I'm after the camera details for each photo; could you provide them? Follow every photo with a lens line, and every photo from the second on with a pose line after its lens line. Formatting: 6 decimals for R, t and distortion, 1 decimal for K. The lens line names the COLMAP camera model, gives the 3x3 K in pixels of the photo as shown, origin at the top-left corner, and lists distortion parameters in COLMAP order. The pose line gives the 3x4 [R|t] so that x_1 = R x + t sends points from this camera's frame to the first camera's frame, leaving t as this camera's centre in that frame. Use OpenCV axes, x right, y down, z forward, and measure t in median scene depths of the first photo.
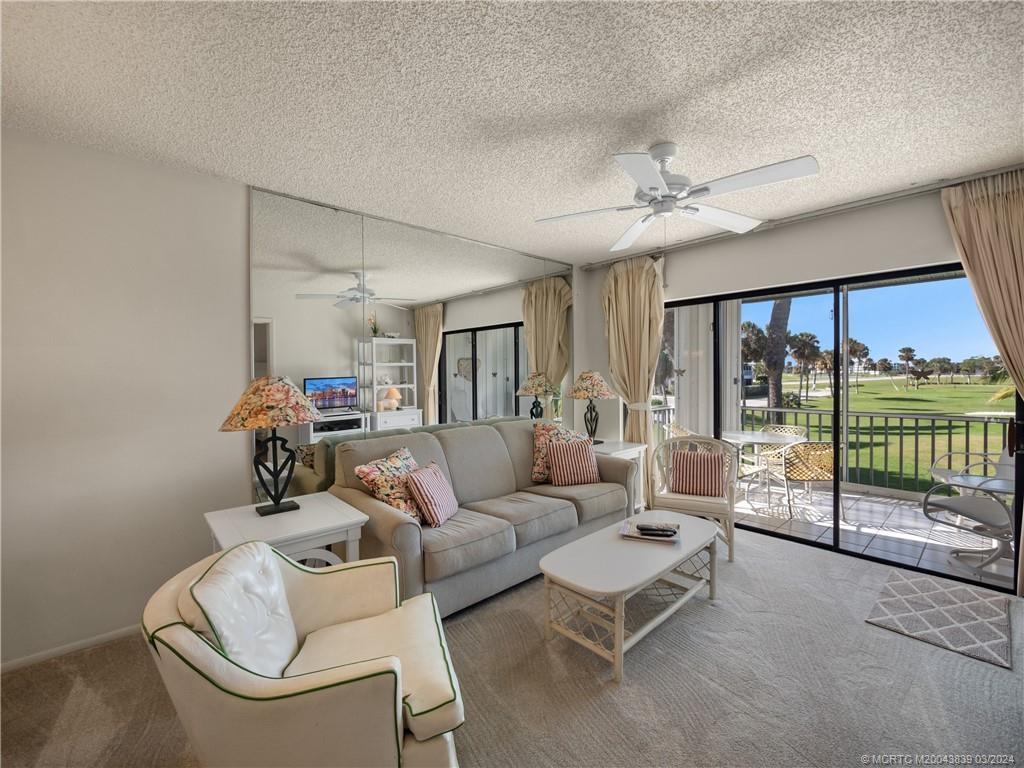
lens RADIAL K [[435.6, 0, 511.7], [0, 435.6, 376.6], [0, 0, 1]] dist [-0.011714, -0.000665]
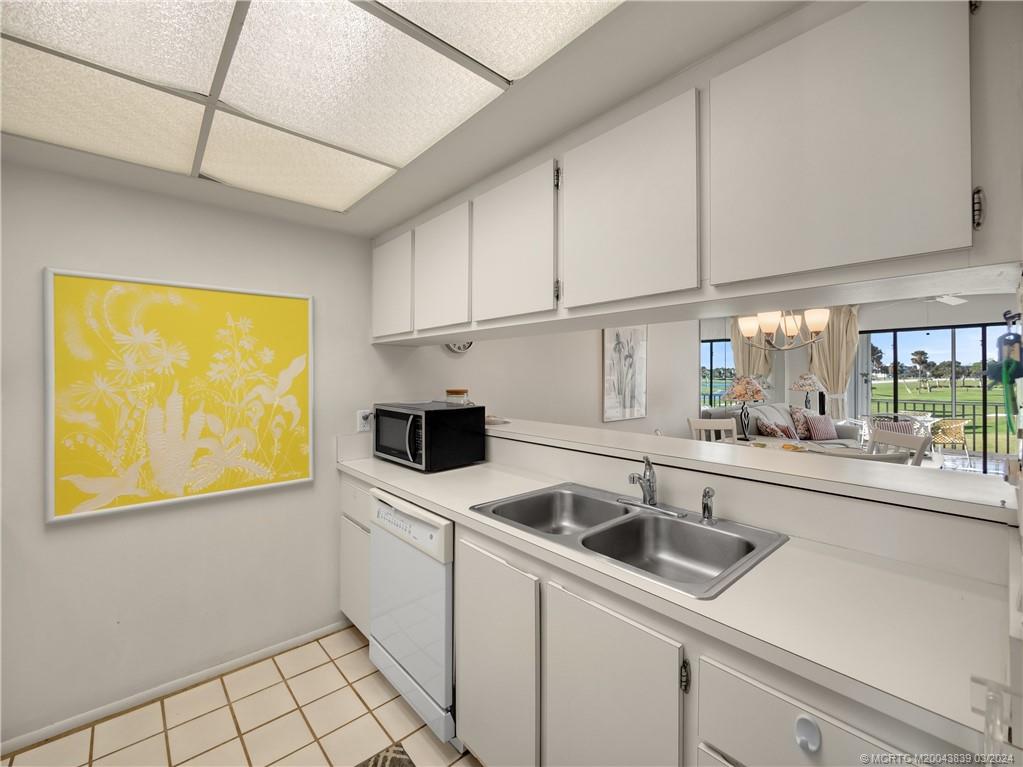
lens RADIAL K [[428.1, 0, 512.0], [0, 428.1, 375.8], [0, 0, 1]] dist [-0.005155, -0.006393]
pose [[0.999824, 0.004614, -0.018197, -0.875217], [-0.004697, 0.999979, -0.004480, 0.006313], [0.018176, 0.004564, 0.999824, -0.583205]]
